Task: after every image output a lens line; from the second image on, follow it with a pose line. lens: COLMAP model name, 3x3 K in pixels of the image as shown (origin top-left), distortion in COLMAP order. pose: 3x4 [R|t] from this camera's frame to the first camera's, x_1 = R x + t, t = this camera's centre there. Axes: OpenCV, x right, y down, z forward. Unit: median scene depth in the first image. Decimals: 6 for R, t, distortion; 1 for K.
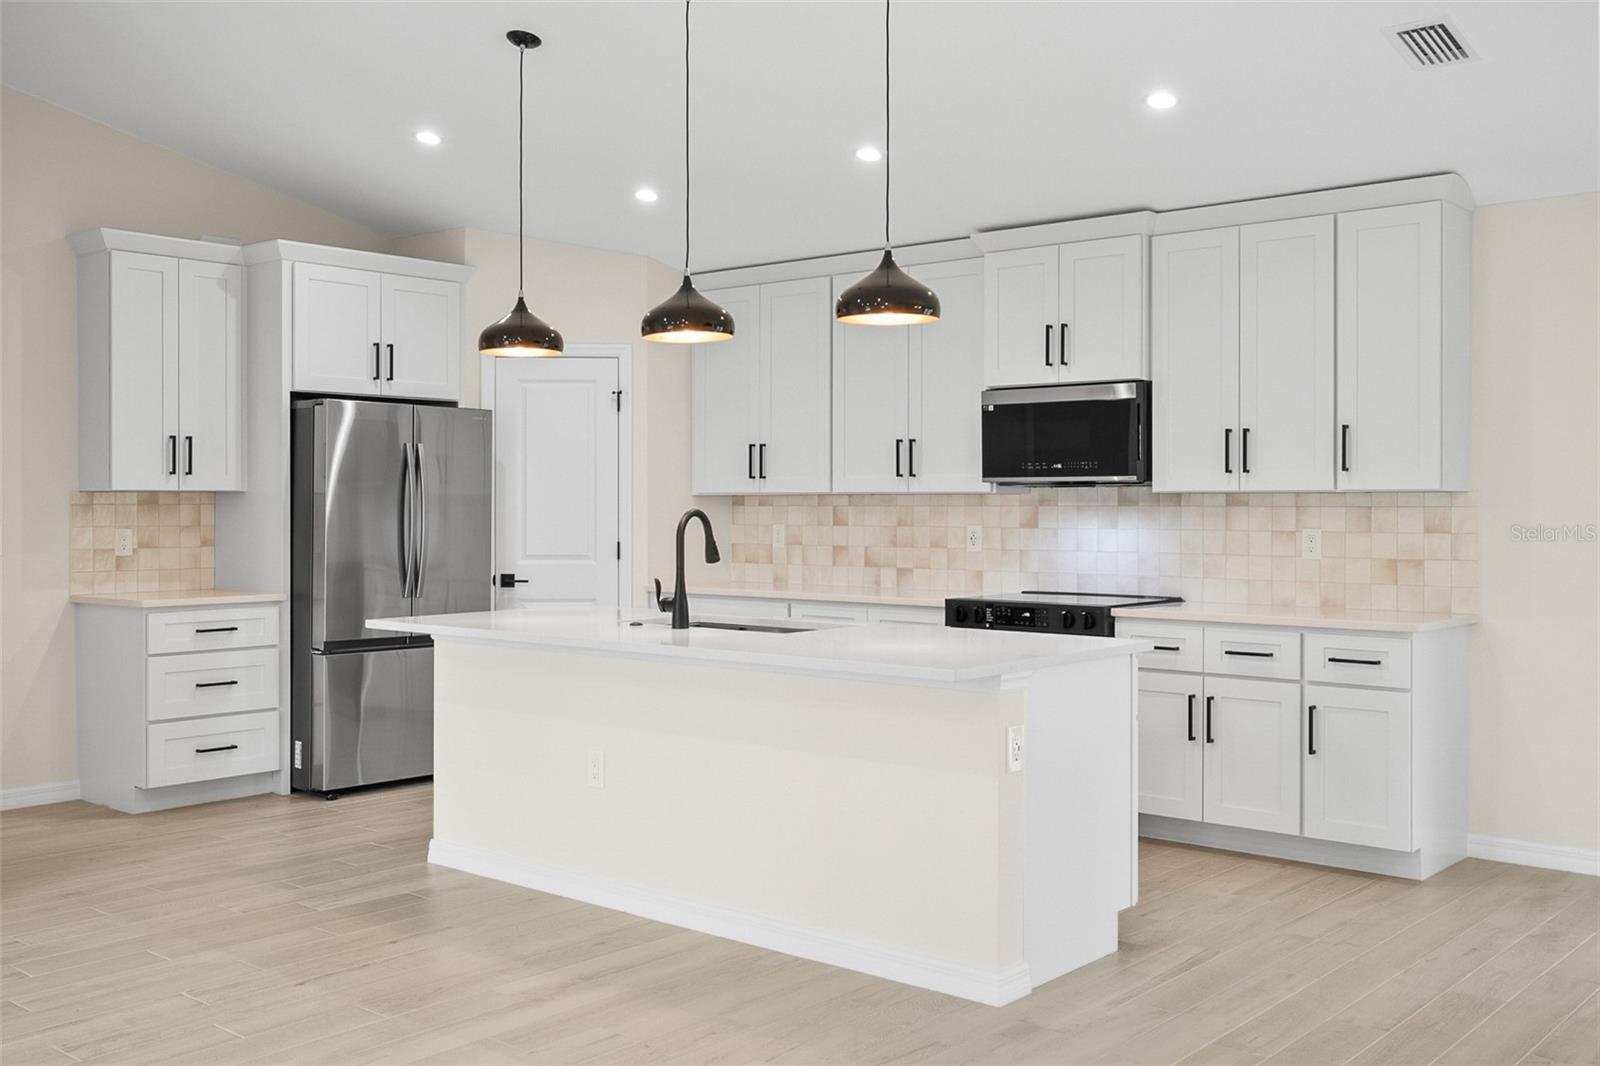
lens RADIAL K [[1556.7, 0, 800.0], [0, 1556.7, 514.1], [0, 0, 1]] dist [-0.000869, -0.001601]
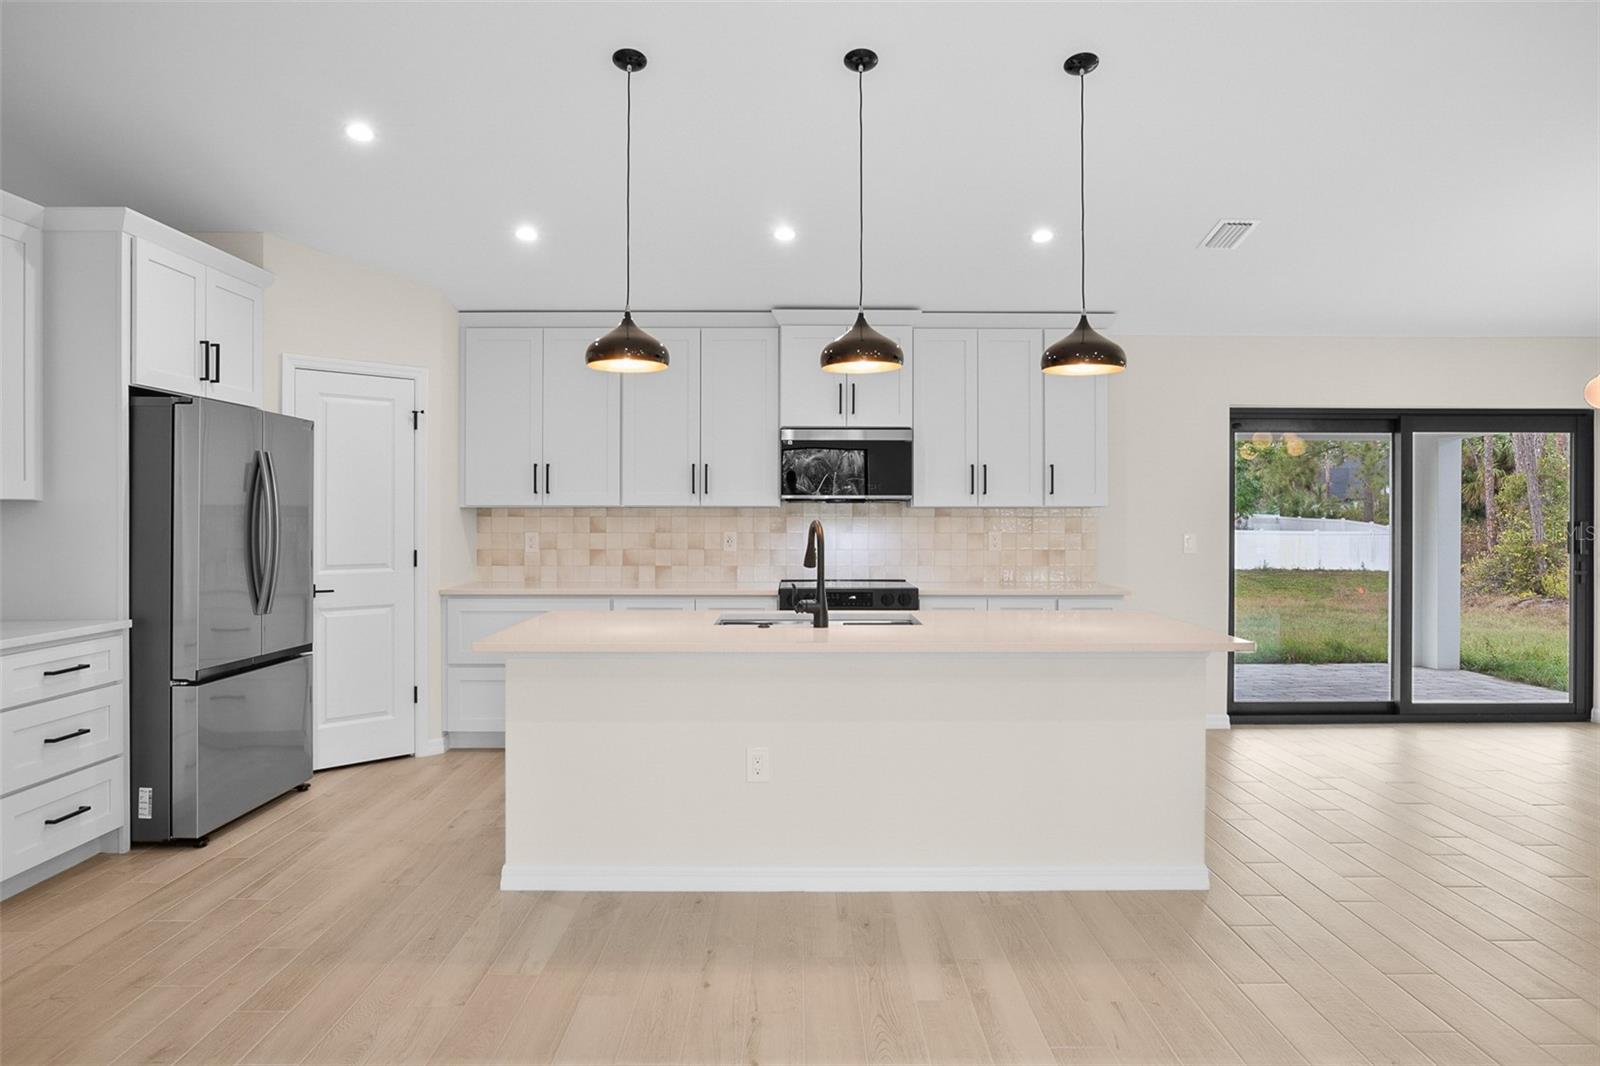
lens RADIAL K [[986.0, 0, 800.0], [0, 986.0, 533.0], [0, 0, 1]] dist [-0.022657, 0.002716]
pose [[0.754385, -0.012613, 0.656311, -0.404096], [0.004277, 0.999889, 0.014300, -0.003232], [-0.656418, -0.007981, 0.754355, 0.348317]]
